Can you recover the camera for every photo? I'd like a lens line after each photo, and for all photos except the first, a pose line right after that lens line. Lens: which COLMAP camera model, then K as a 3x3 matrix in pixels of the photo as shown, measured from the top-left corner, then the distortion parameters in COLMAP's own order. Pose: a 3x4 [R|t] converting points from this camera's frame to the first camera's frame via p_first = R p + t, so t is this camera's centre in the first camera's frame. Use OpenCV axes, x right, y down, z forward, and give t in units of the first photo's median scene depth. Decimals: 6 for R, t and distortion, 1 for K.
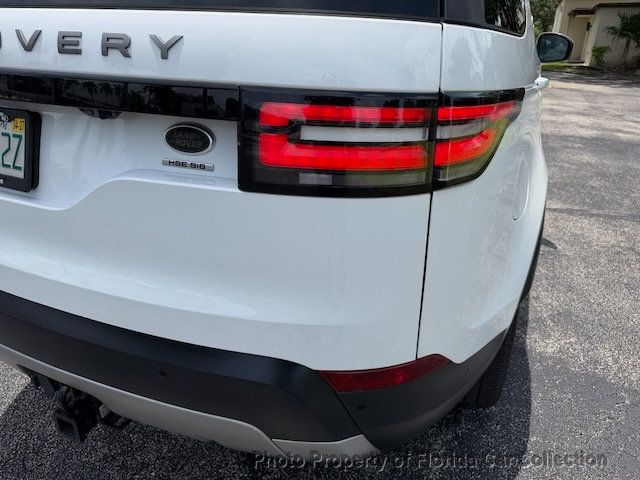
lens RADIAL K [[465.0, 0, 322.9], [0, 465.0, 244.0], [0, 0, 1]] dist [0.038783, -0.057007]
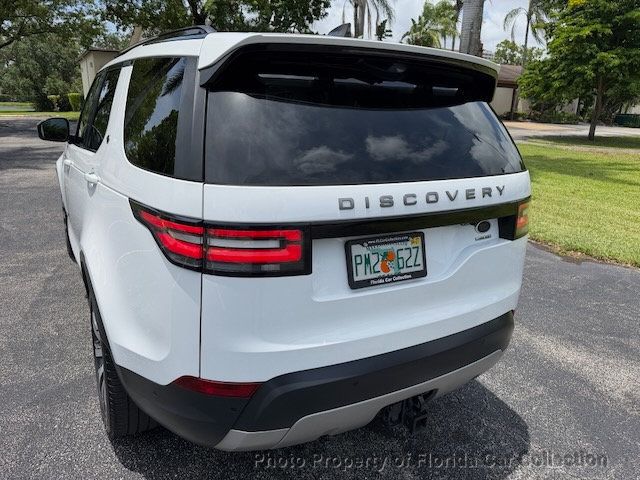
lens RADIAL K [[465.0, 0, 320.5], [0, 465.0, 234.9], [0, 0, 1]] dist [0.038783, -0.057007]
pose [[0.594603, -0.223364, 0.772370, -2.166443], [0.304997, 0.951497, 0.040366, -0.446915], [-0.743924, 0.211569, 0.633889, 0.149135]]
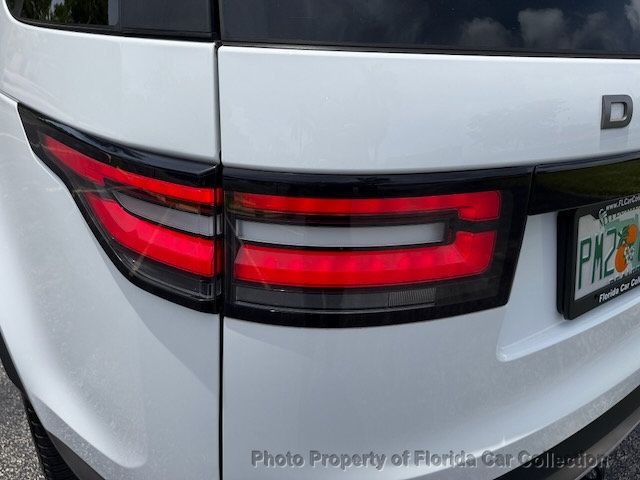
lens RADIAL K [[465.0, 0, 326.2], [0, 465.0, 242.5], [0, 0, 1]] dist [0.038783, -0.057007]
pose [[0.526363, -0.379036, 0.761100, -1.584091], [0.308331, 0.919299, 0.244585, -0.553891], [-0.792385, 0.105930, 0.600754, 0.971145]]
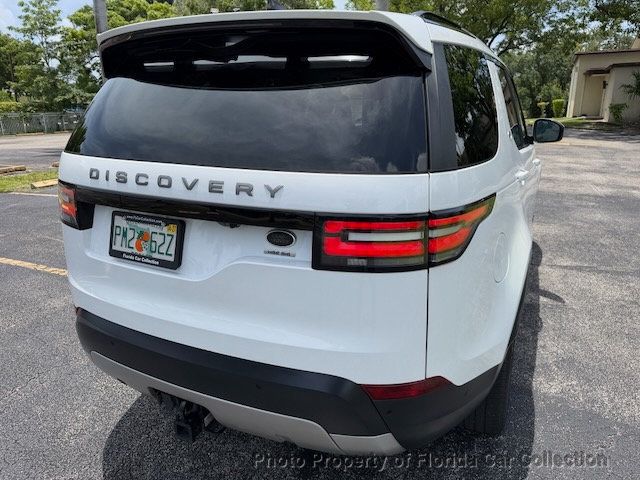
lens RADIAL K [[465.0, 0, 323.7], [0, 465.0, 238.5], [0, 0, 1]] dist [0.038783, -0.057007]
pose [[0.998470, -0.015433, -0.053098, -0.038462], [0.008397, 0.991443, -0.130271, -0.004759], [0.054654, 0.129626, 0.990056, -0.558033]]
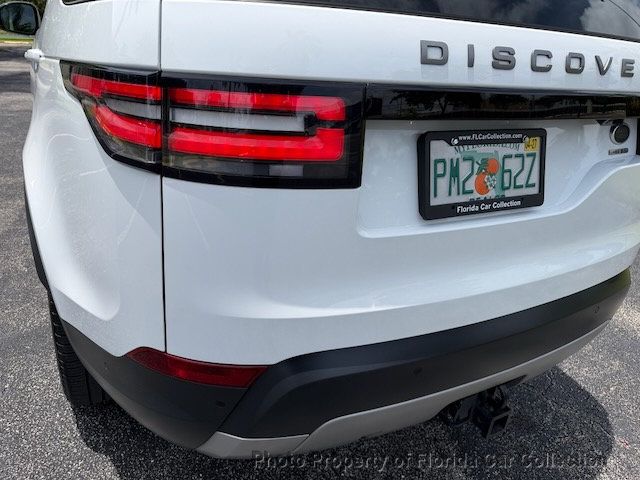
lens RADIAL K [[465.0, 0, 316.6], [0, 465.0, 244.5], [0, 0, 1]] dist [0.038783, -0.057007]
pose [[0.627611, -0.299767, 0.718502, -1.725919], [0.270897, 0.949313, 0.159435, -0.330586], [-0.729876, 0.094577, 0.677005, 0.655941]]
